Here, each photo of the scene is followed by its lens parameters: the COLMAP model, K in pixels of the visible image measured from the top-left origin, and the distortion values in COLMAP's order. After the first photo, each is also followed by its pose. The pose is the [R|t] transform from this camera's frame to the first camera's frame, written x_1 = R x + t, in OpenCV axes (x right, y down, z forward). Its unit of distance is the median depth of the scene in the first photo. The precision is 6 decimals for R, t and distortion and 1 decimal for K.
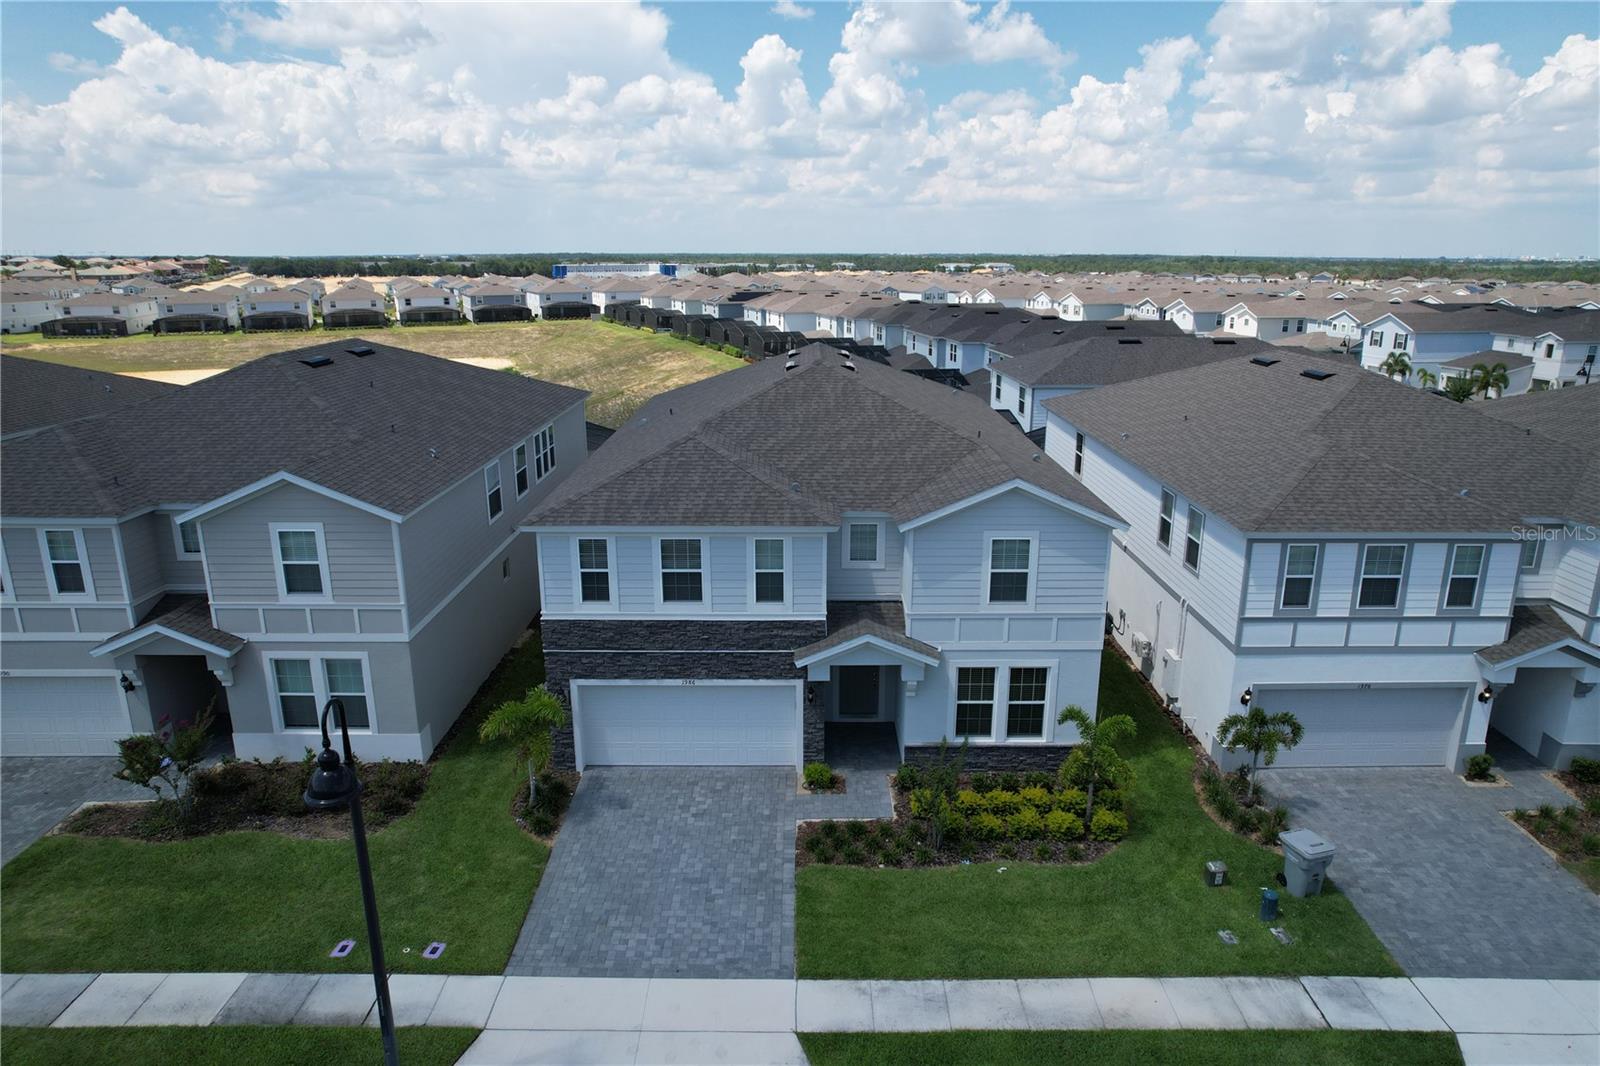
lens RADIAL K [[1019.2, 0, 808.8], [0, 1019.2, 535.4], [0, 0, 1]] dist [-0.037739, 0.012913]
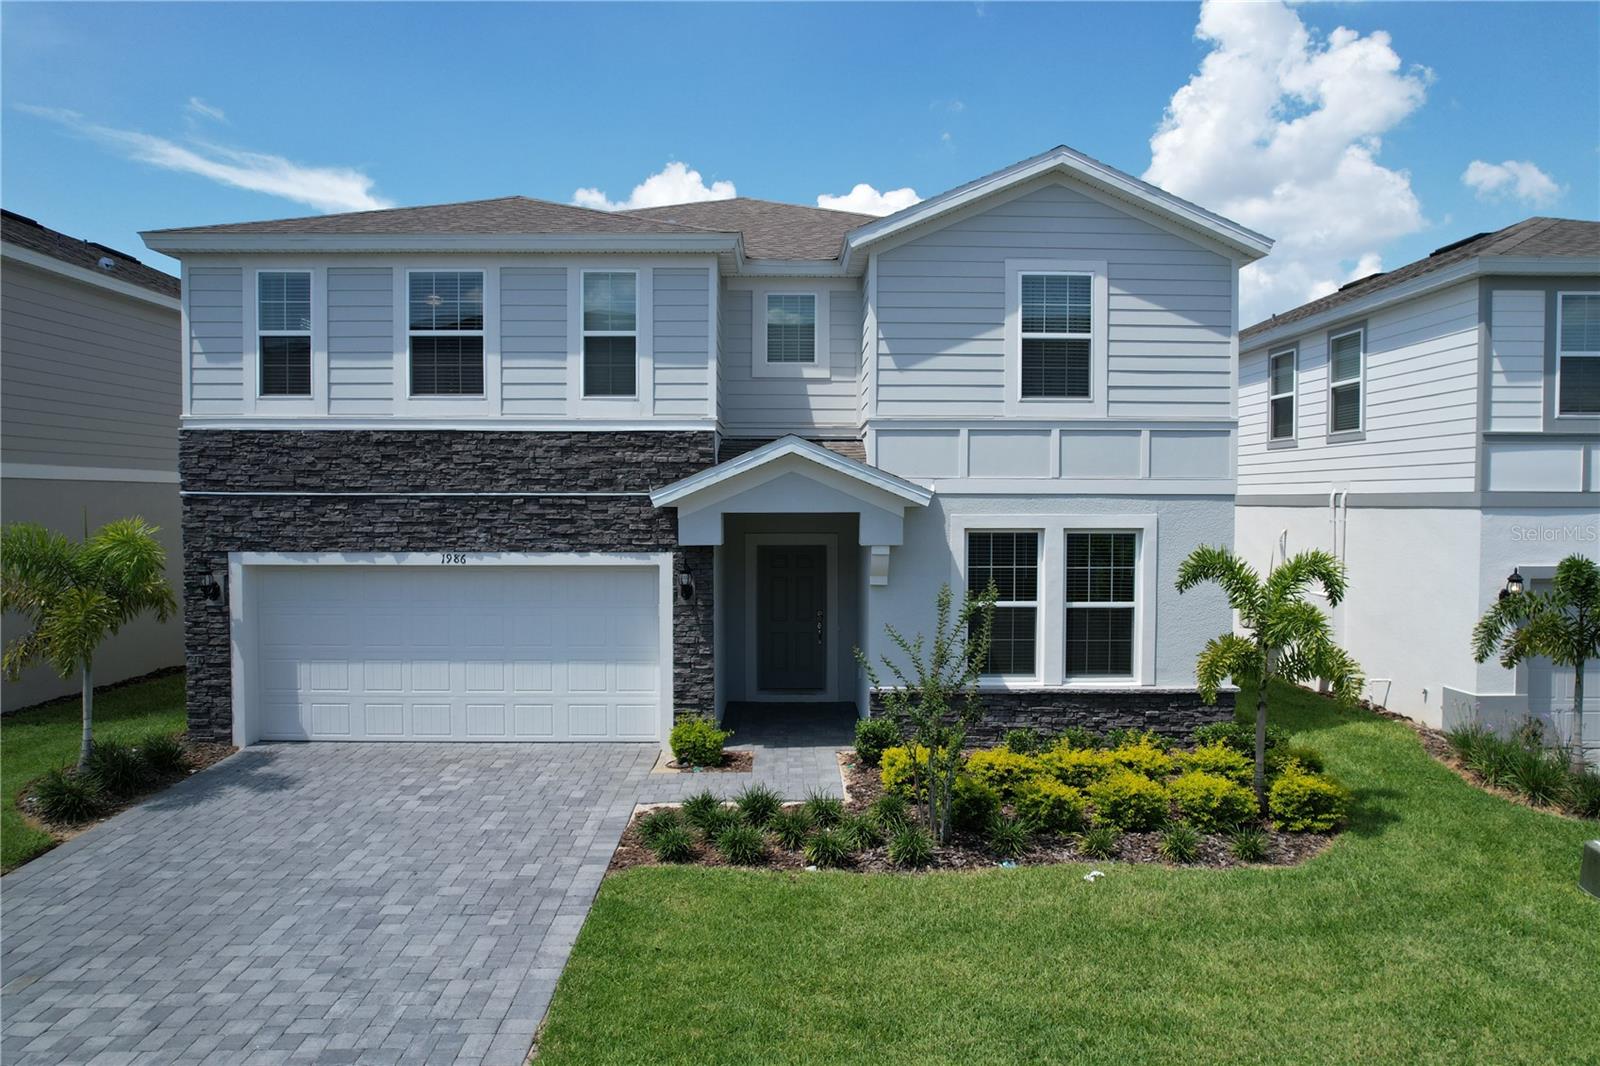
lens RADIAL K [[1019.2, 0, 809.5], [0, 1019.2, 531.4], [0, 0, 1]] dist [-0.037739, 0.012913]
pose [[0.999889, 0.002286, 0.014734, 0.057937], [0.001229, 0.972186, -0.234208, 0.258158], [-0.014859, 0.234200, 0.972075, 0.496901]]
